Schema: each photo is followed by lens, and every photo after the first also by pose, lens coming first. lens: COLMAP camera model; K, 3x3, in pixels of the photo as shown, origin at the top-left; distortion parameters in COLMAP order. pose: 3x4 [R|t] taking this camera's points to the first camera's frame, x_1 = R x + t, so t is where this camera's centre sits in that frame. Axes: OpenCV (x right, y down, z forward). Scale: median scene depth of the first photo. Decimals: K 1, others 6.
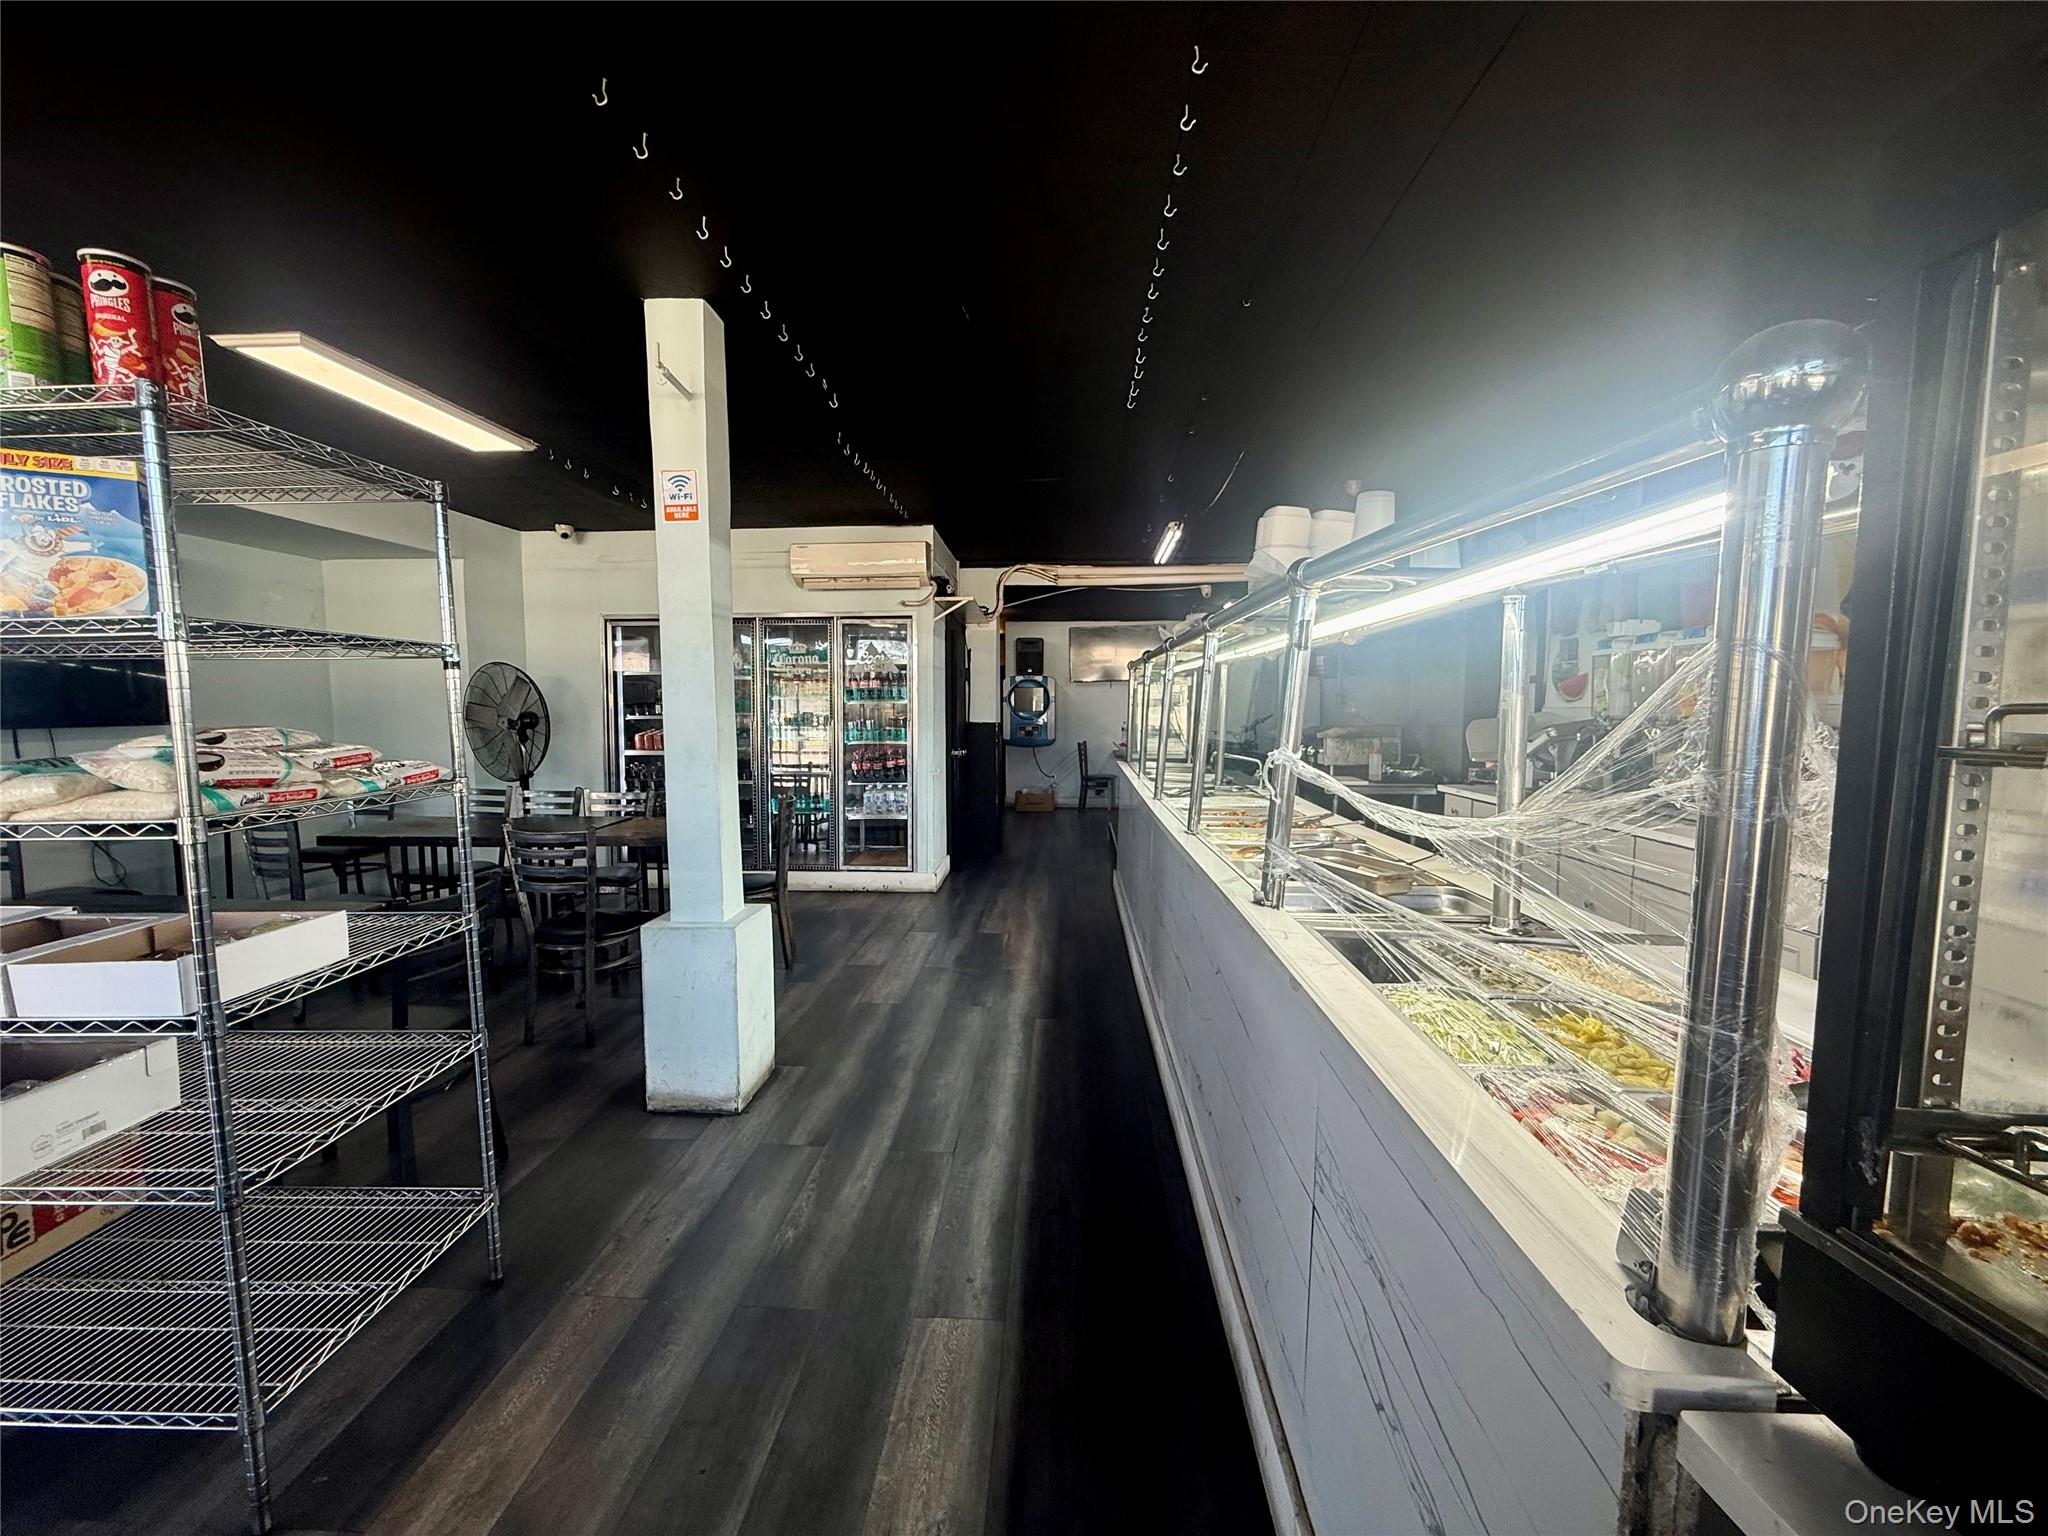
lens RADIAL K [[818.7, 0, 1015.8], [0, 818.7, 766.0], [0, 0, 1]] dist [-0.001540, 0.001238]
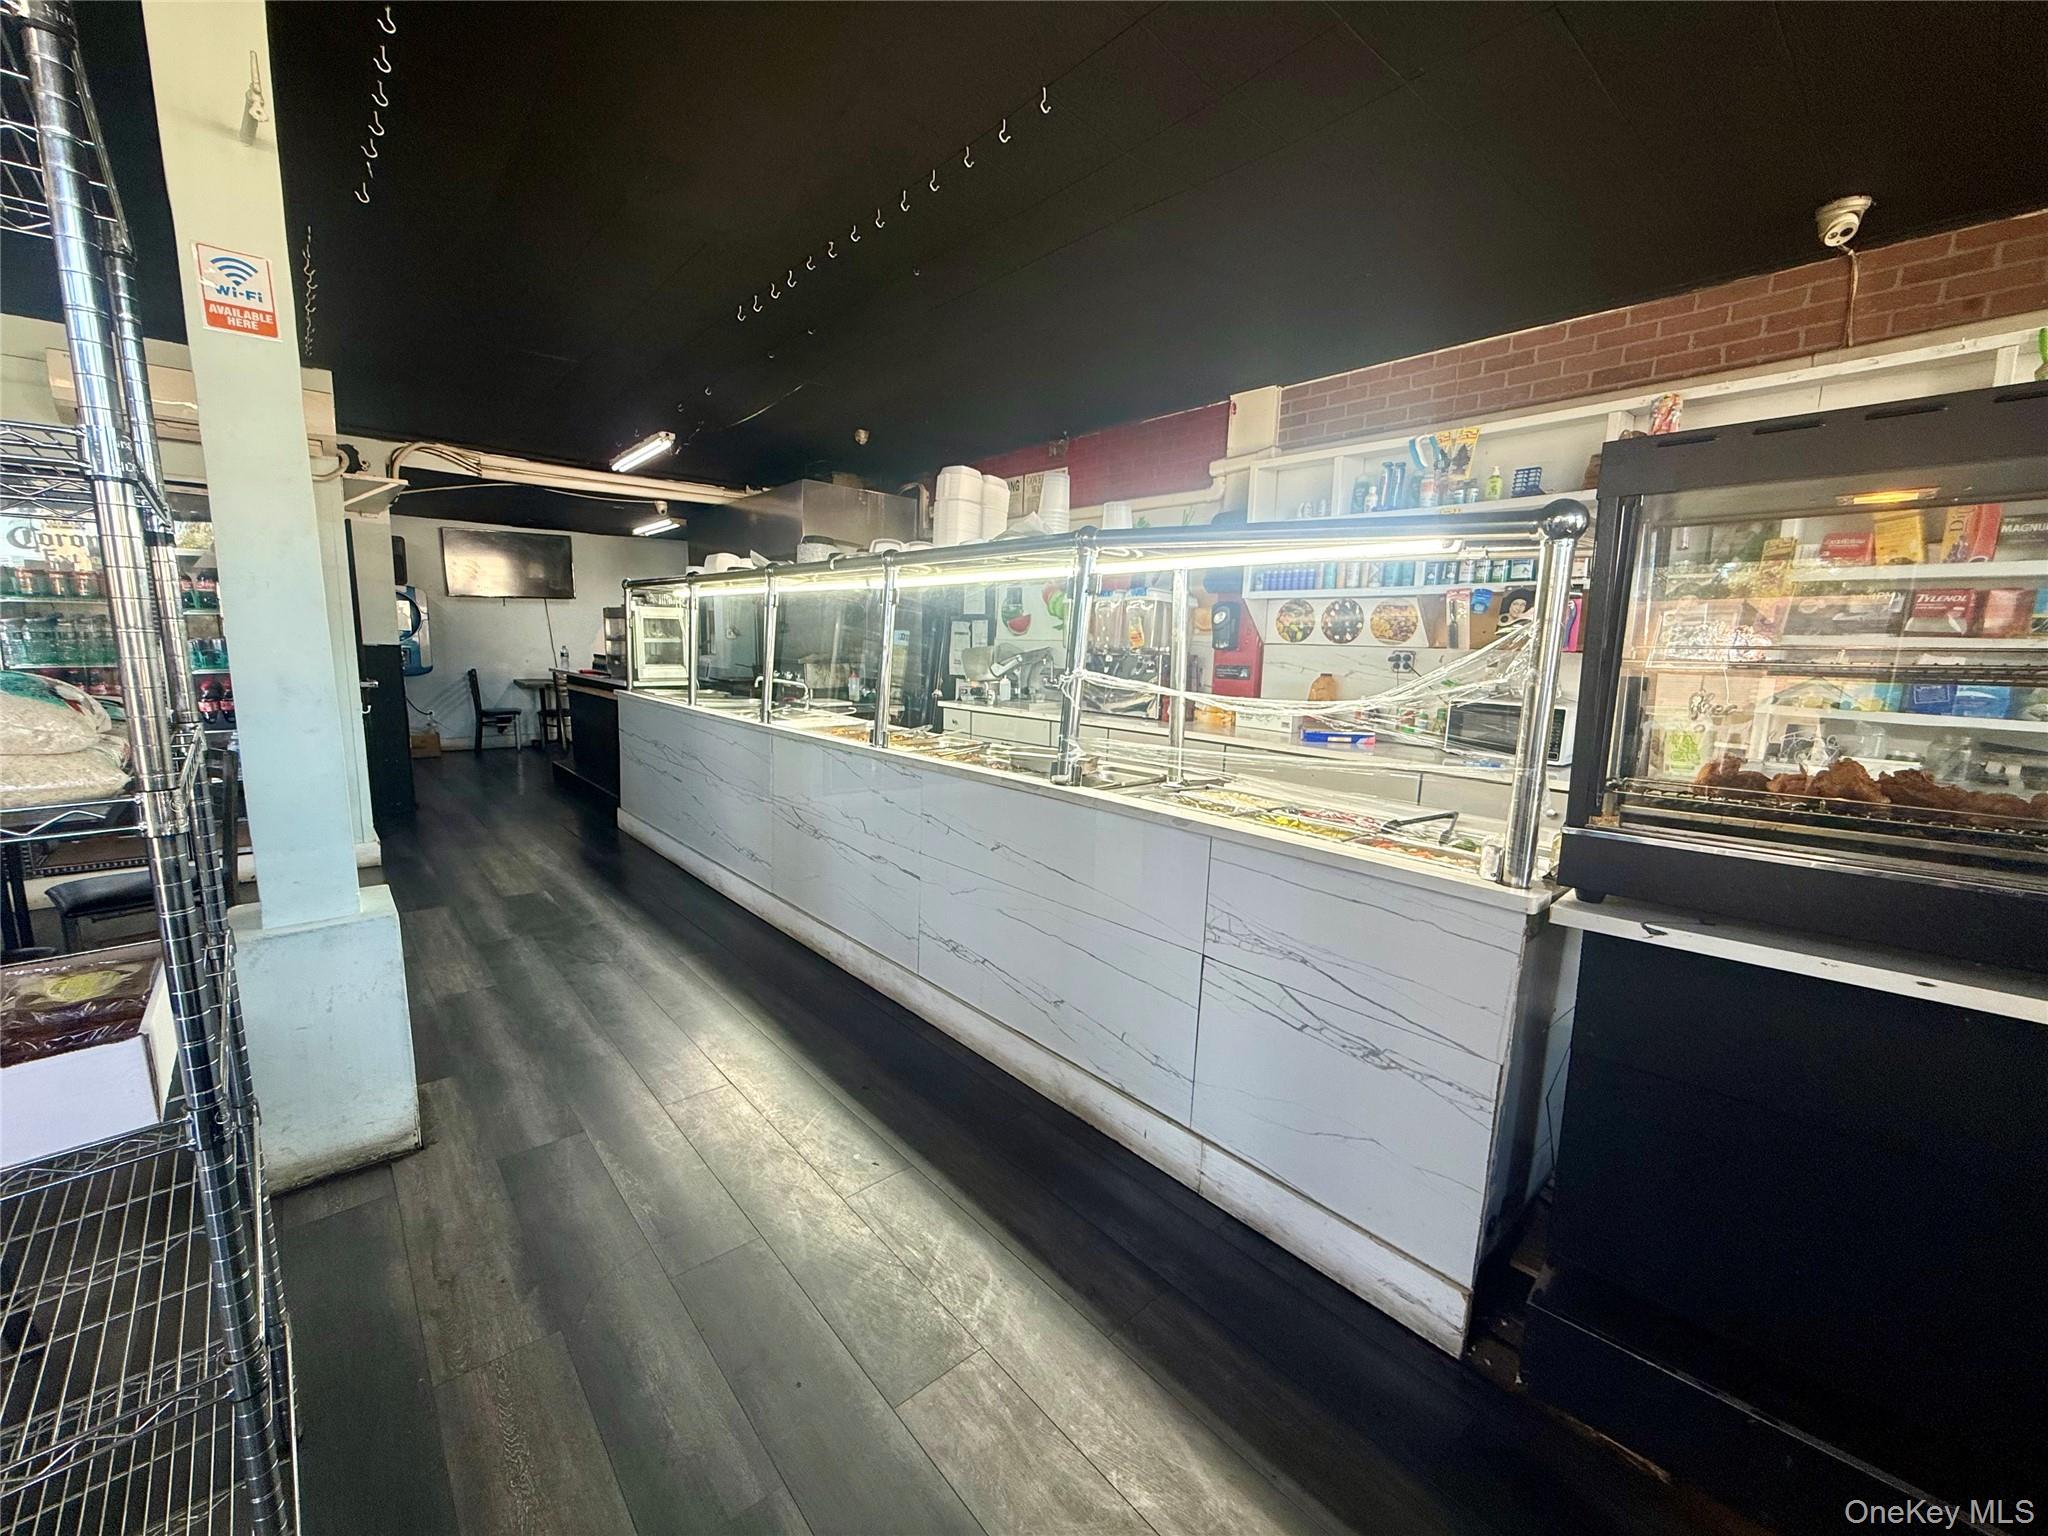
lens RADIAL K [[818.7, 0, 1020.3], [0, 818.7, 771.8], [0, 0, 1]] dist [-0.001540, 0.001238]
pose [[0.711849, -0.093603, 0.696067, -0.251955], [0.027038, 0.993997, 0.106016, 0.000748], [-0.701812, -0.056647, 0.710106, 0.036955]]
